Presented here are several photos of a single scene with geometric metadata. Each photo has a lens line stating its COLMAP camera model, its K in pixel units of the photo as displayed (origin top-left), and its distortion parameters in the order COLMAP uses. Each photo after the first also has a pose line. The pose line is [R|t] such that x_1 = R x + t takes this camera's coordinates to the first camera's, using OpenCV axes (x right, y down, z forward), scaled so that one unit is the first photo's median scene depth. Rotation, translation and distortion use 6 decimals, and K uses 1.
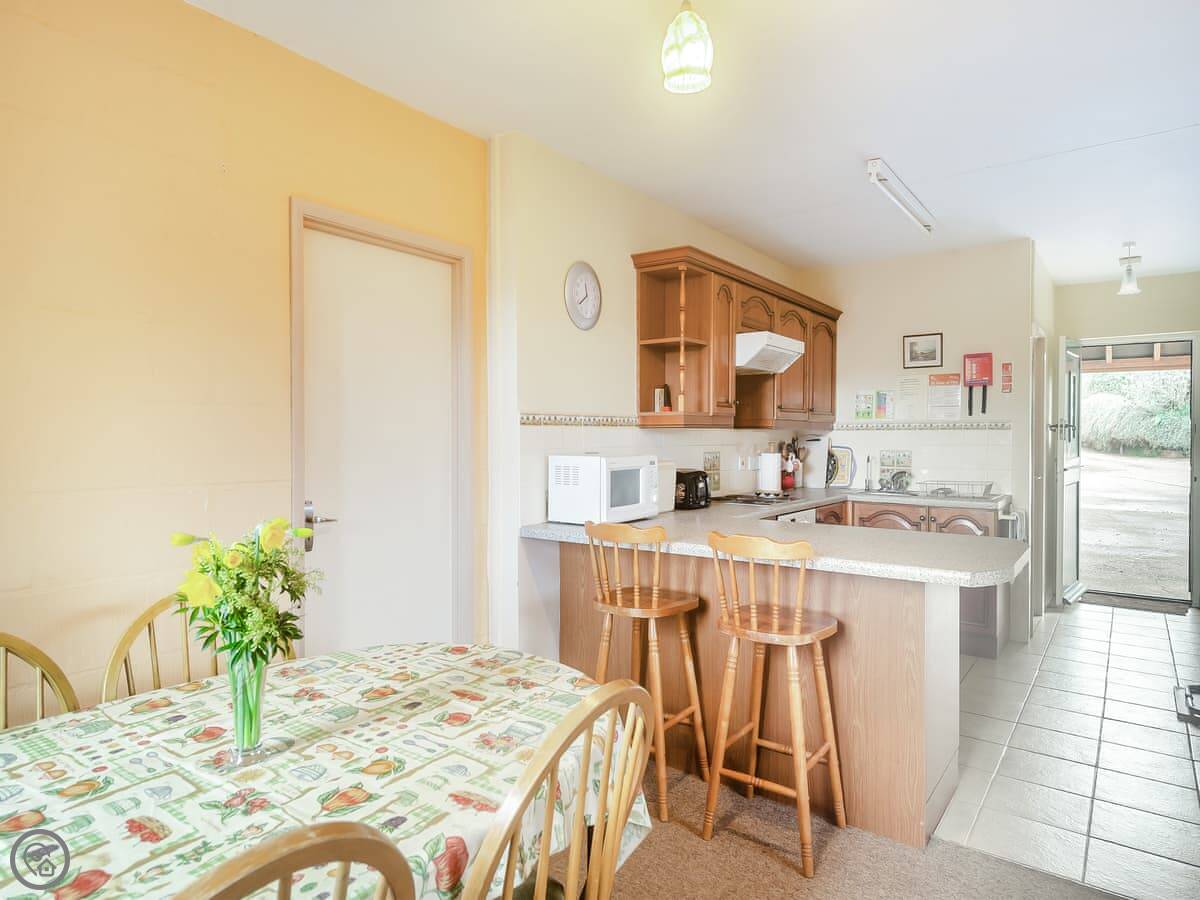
lens RADIAL K [[709.9, 0, 601.5], [0, 709.9, 450.9], [0, 0, 1]] dist [0.018261, -0.000127]
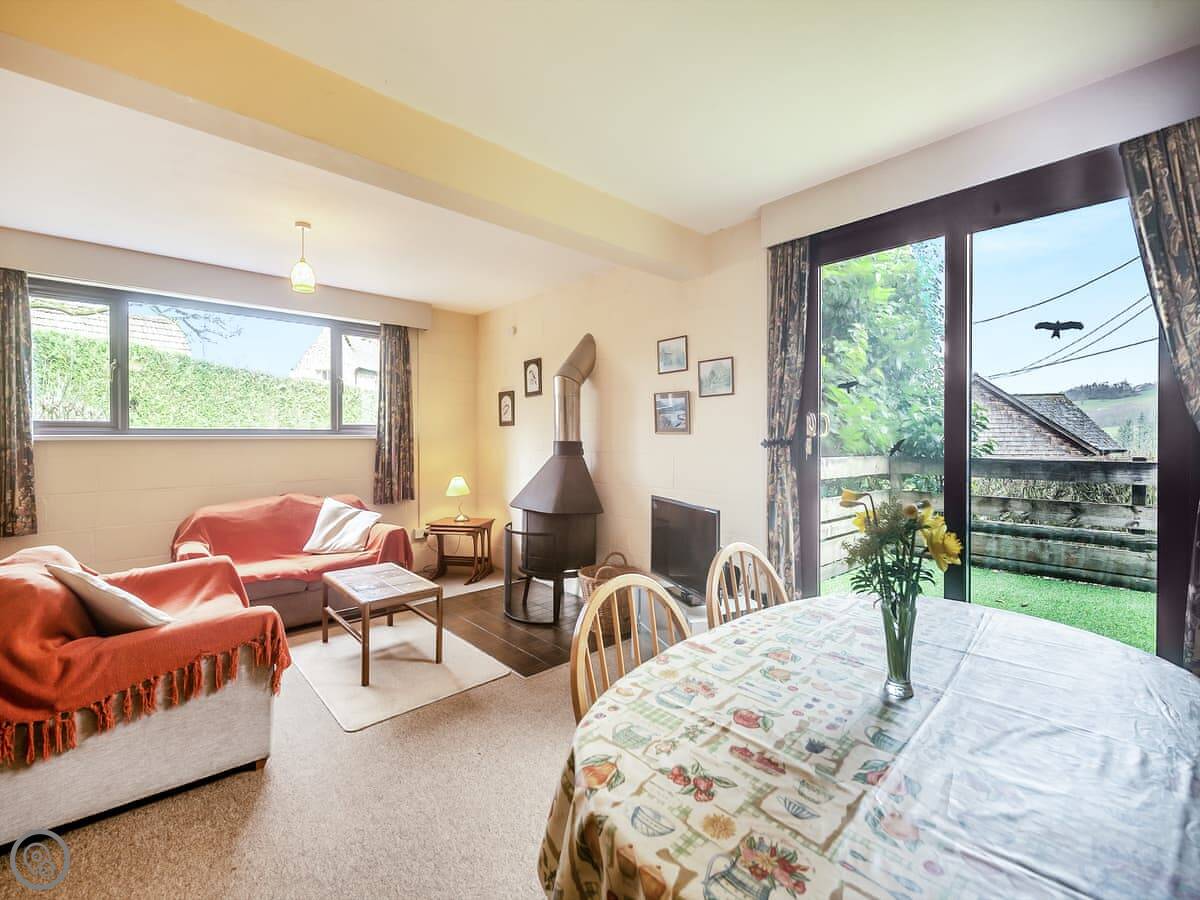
lens RADIAL K [[516.6, 0, 601.0], [0, 516.6, 437.6], [0, 0, 1]] dist [0.001547, -0.000645]
pose [[-0.982854, 0.002287, 0.184370, -0.041904], [0.006121, 0.999777, 0.020231, -0.005956], [-0.184283, 0.021013, -0.982649, 0.523539]]
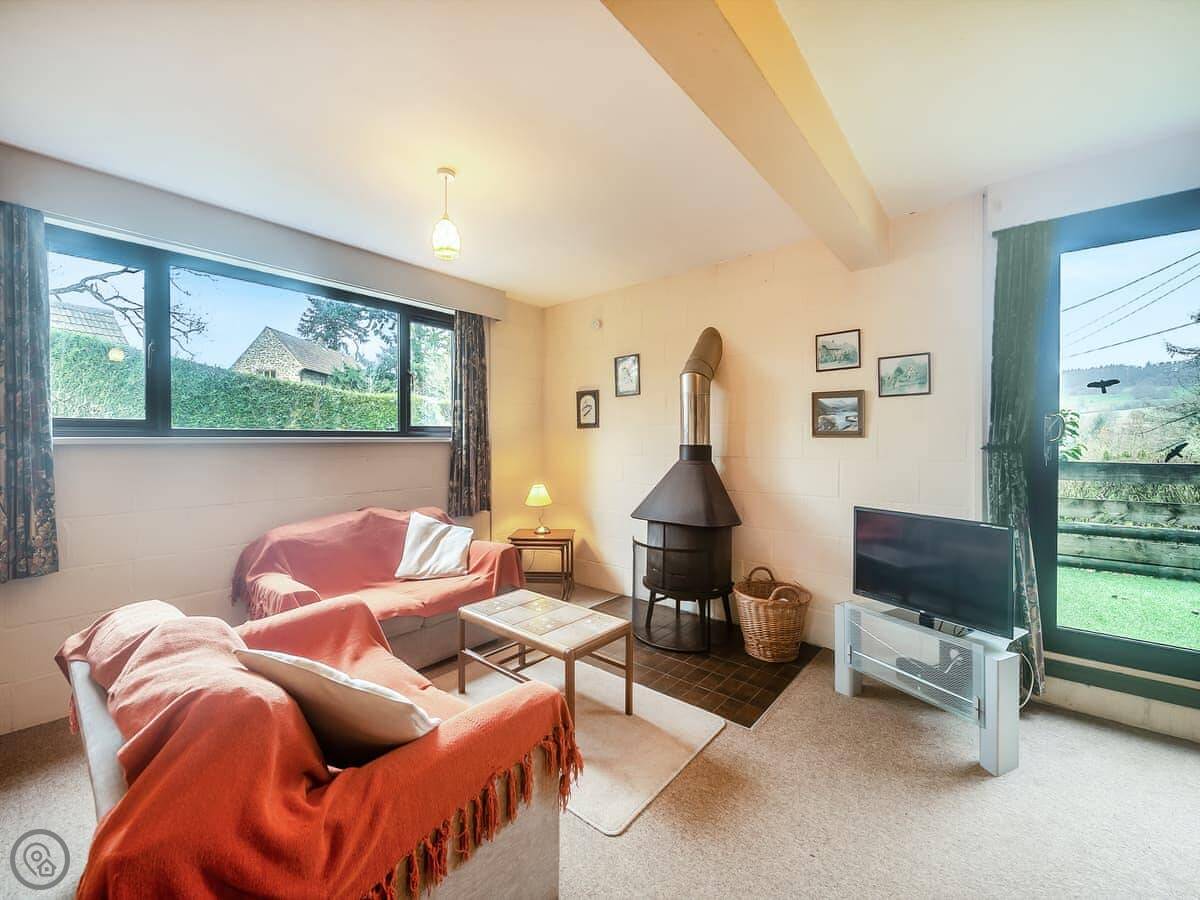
lens RADIAL K [[485.1, 0, 600.6], [0, 485.1, 441.3], [0, 0, 1]] dist [-0.000968, 0.000000]
pose [[-0.998506, 0.001268, 0.054619, 0.294001], [0.002466, 0.999758, 0.021880, -0.004841], [-0.054578, 0.021982, -0.998268, 0.421165]]
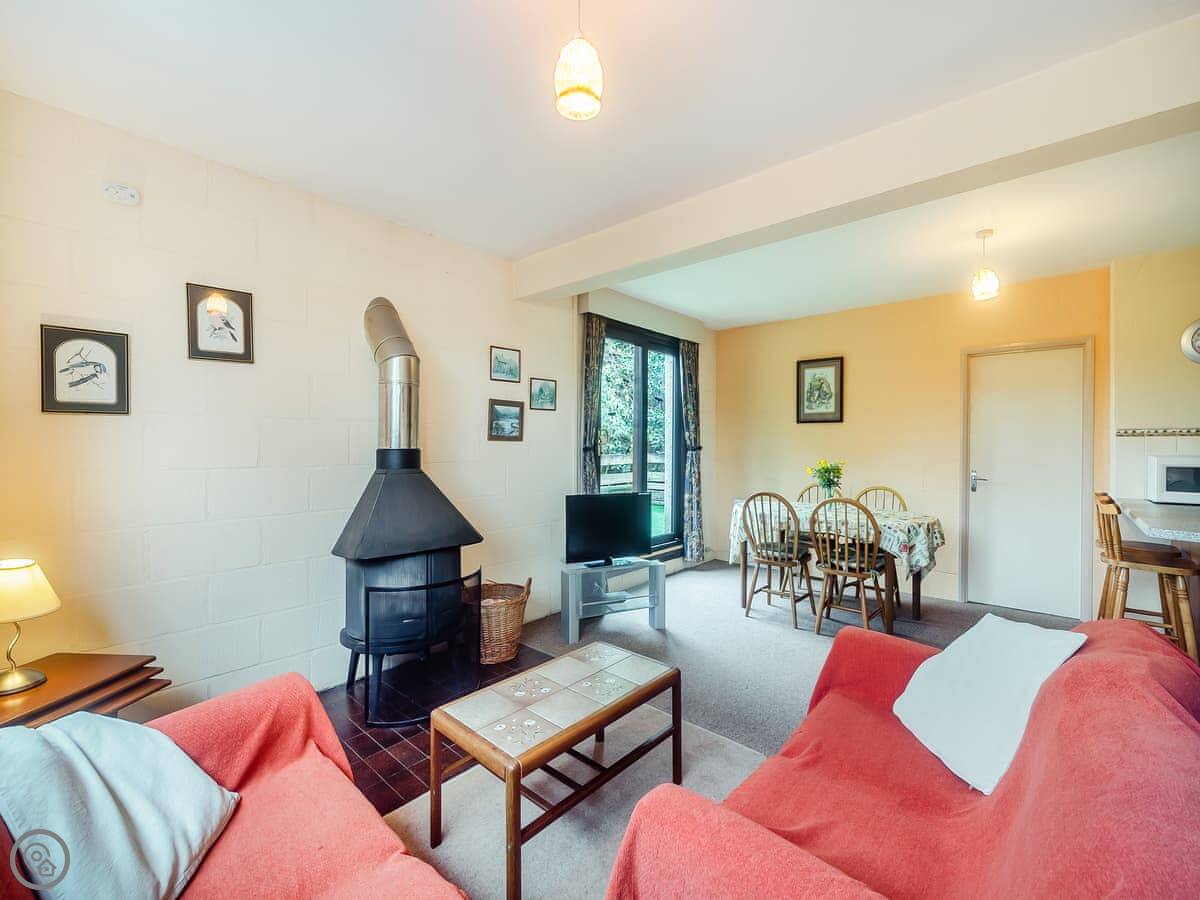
lens RADIAL K [[501.2, 0, 600.0], [0, 501.2, 450.0], [0, 0, 1]] dist [0.000734, -0.000135]
pose [[-0.091765, 0.010577, -0.995724, 0.783476], [-0.023354, 0.999646, 0.012771, 0.006055], [0.995507, 0.024426, -0.091486, -0.056495]]
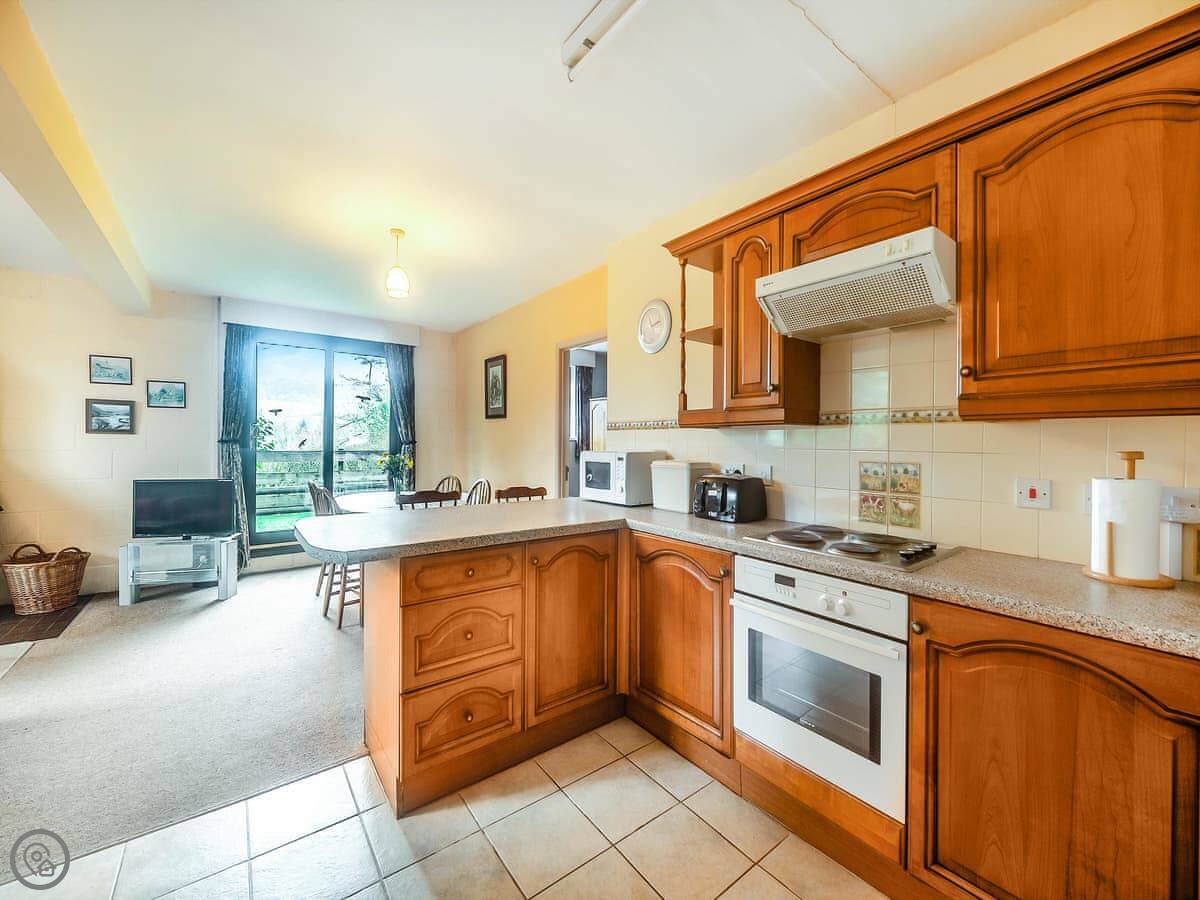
lens RADIAL K [[474.8, 0, 595.2], [0, 474.8, 447.1], [0, 0, 1]] dist [0.000845, -0.002660]
pose [[-0.271788, 0.009048, -0.962315, 0.619194], [-0.028382, 0.999445, 0.017413, -0.011415], [0.961938, 0.032045, -0.271381, 0.858585]]
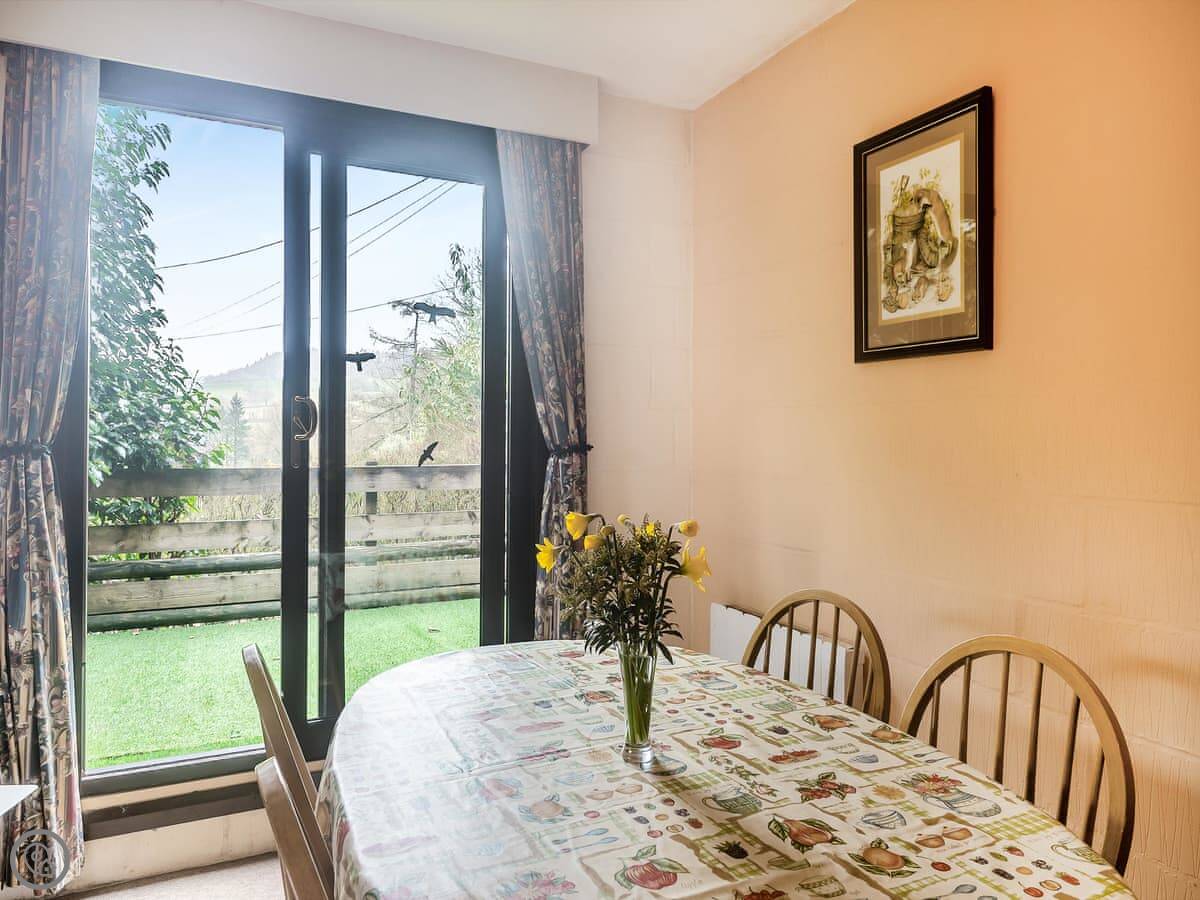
lens RADIAL K [[798.1, 0, 600.5], [0, 798.1, 444.4], [0, 0, 1]] dist [0.017550, 0.000186]
pose [[-0.469532, 0.006457, -0.882892, 0.132443], [-0.019662, 0.999649, 0.017768, -0.003733], [0.882697, 0.025702, -0.469240, 0.390792]]
